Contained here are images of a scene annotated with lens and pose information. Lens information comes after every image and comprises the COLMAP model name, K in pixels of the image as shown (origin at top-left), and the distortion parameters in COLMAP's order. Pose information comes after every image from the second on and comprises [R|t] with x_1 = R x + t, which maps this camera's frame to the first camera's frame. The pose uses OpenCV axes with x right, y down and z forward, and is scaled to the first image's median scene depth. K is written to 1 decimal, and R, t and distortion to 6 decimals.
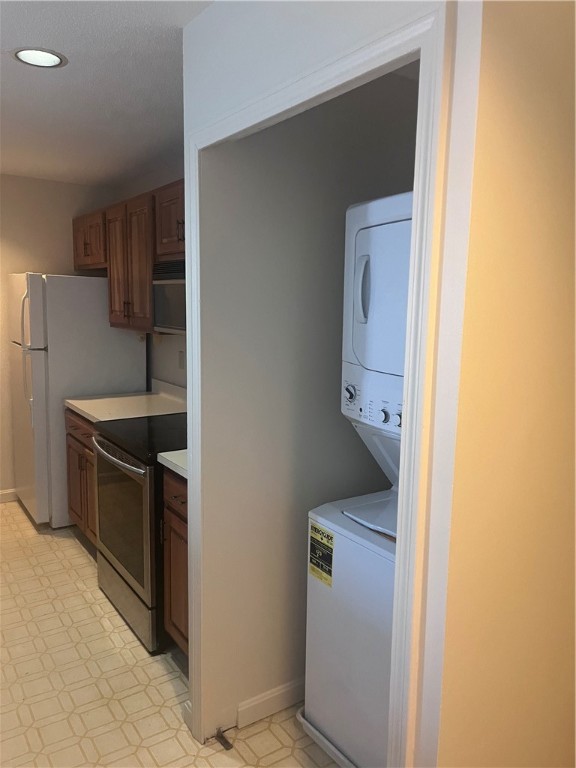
lens RADIAL K [[579.6, 0, 293.1], [0, 579.6, 387.1], [0, 0, 1]] dist [0.038970, -0.054223]
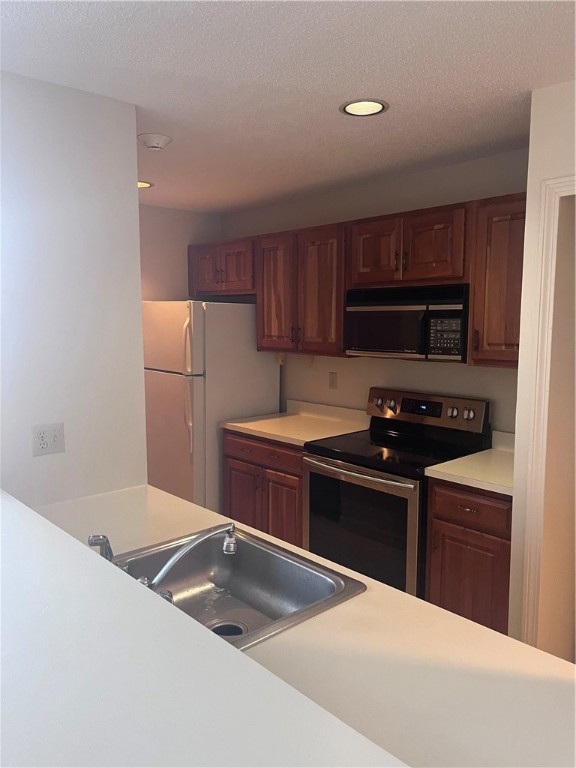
lens RADIAL K [[579.6, 0, 286.5], [0, 579.6, 390.9], [0, 0, 1]] dist [0.038970, -0.054223]
pose [[0.990416, -0.036684, 0.133152, -0.433345], [0.039310, 0.999080, -0.017149, -0.014556], [-0.132401, 0.022219, 0.990947, -0.025865]]
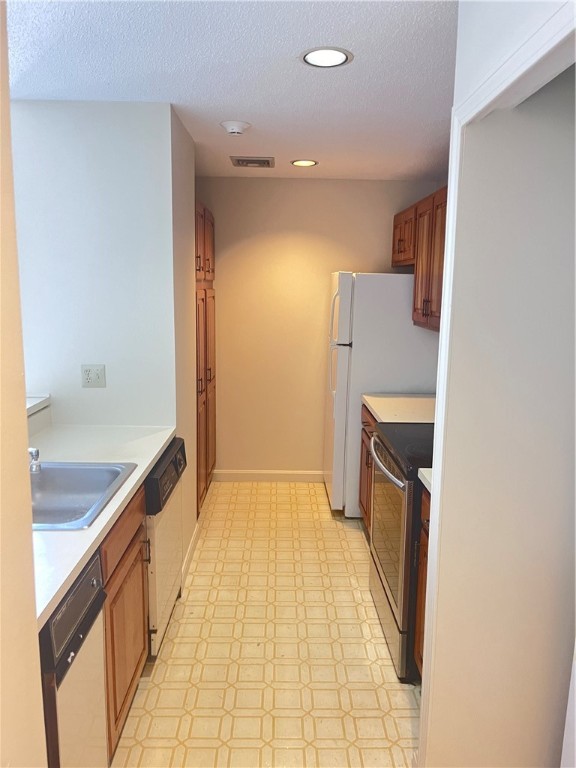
lens RADIAL K [[579.6, 0, 291.3], [0, 579.6, 381.5], [0, 0, 1]] dist [0.038970, -0.054223]
pose [[0.830816, 0.082903, -0.550338, 0.063342], [-0.080637, 0.996340, 0.028355, -0.021783], [0.550675, 0.020819, 0.834460, 0.085845]]
